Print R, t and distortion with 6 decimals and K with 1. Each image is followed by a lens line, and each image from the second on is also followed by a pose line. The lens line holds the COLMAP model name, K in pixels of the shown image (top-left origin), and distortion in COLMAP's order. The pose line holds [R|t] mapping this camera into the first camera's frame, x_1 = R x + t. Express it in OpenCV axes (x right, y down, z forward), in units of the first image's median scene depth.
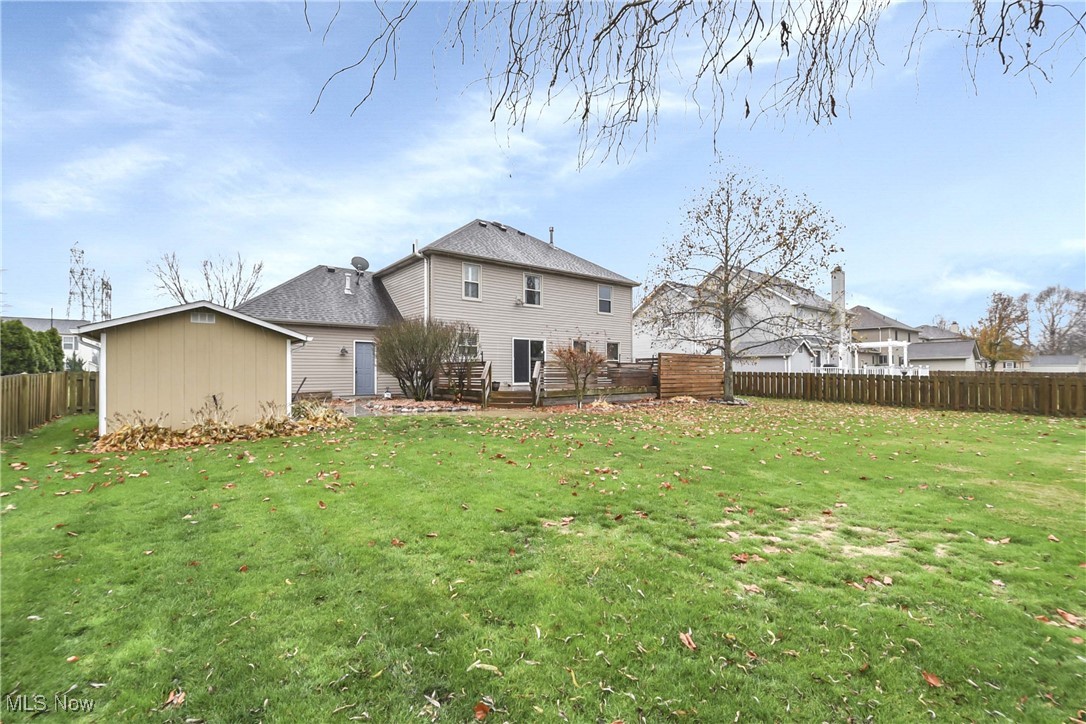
lens RADIAL K [[474.6, 0, 549.7], [0, 474.6, 368.8], [0, 0, 1]] dist [-0.011885, -0.000582]
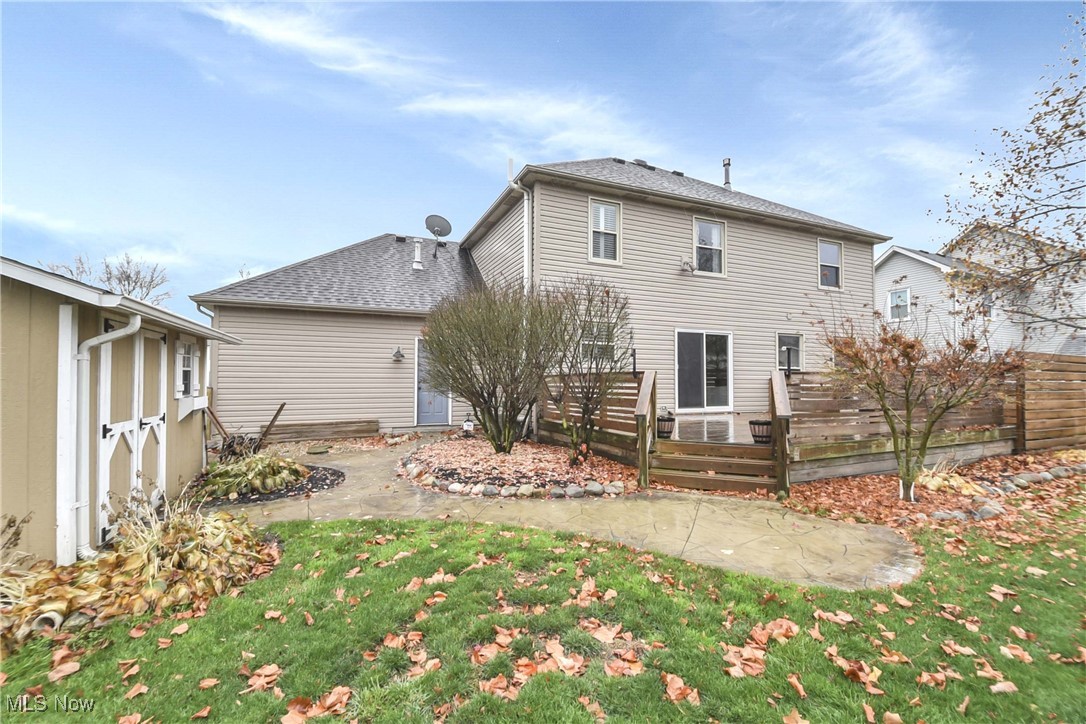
lens RADIAL K [[474.6, 0, 549.7], [0, 474.6, 368.8], [0, 0, 1]] dist [-0.011885, -0.000582]
pose [[0.966624, -0.003063, -0.256183, -0.083244], [-0.001767, 0.999825, -0.018622, -0.007652], [0.256195, 0.018453, 0.966449, 0.435136]]
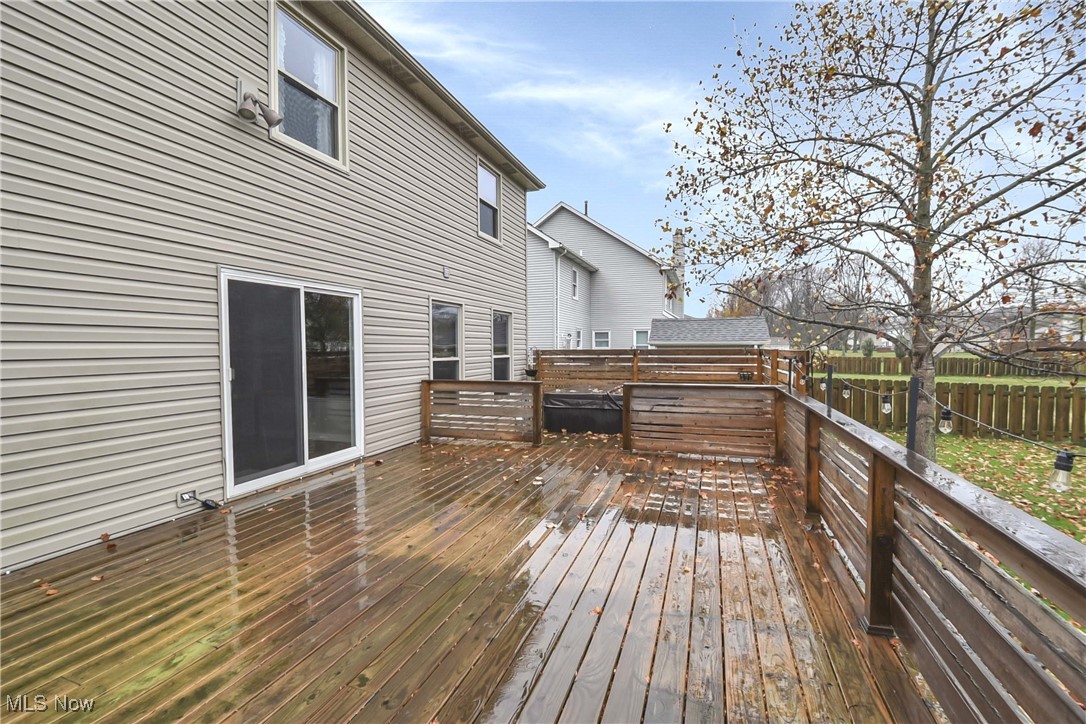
lens RADIAL K [[486.4, 0, 543.0], [0, 486.4, 362.0], [0, 0, 1]] dist [-0.012301, -0.000271]
pose [[0.846427, -0.022386, 0.532034, -0.076679], [0.003907, 0.999350, 0.035833, -0.035362], [-0.532490, -0.028251, 0.845965, 0.790605]]
